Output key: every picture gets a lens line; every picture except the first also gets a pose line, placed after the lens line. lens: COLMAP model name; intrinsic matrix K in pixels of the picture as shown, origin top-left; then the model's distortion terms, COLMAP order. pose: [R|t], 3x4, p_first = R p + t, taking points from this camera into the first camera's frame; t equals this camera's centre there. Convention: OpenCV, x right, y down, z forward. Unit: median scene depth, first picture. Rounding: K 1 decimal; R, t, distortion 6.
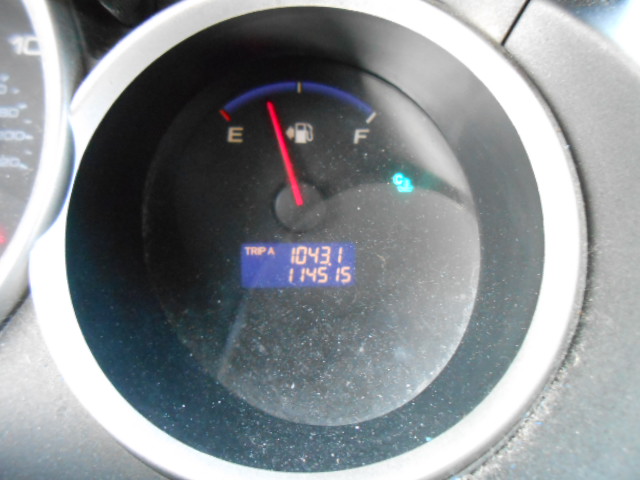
lens RADIAL K [[478.0, 0, 320.2], [0, 478.0, 238.2], [0, 0, 1]] dist [-0.035680, 0.023681]
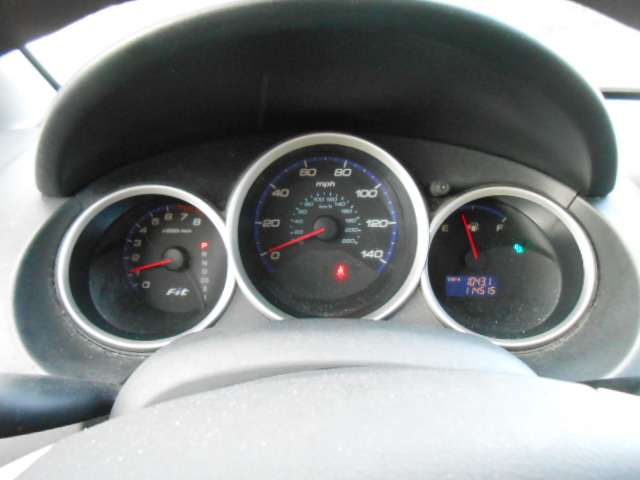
lens RADIAL K [[478.0, 0, 320.2], [0, 478.0, 242.6], [0, 0, 1]] dist [-0.035680, 0.023681]
pose [[0.995920, -0.007794, -0.089903, -0.601569], [-0.001235, 0.994993, -0.099939, 0.086889], [0.090232, 0.099642, 0.990924, -1.395739]]
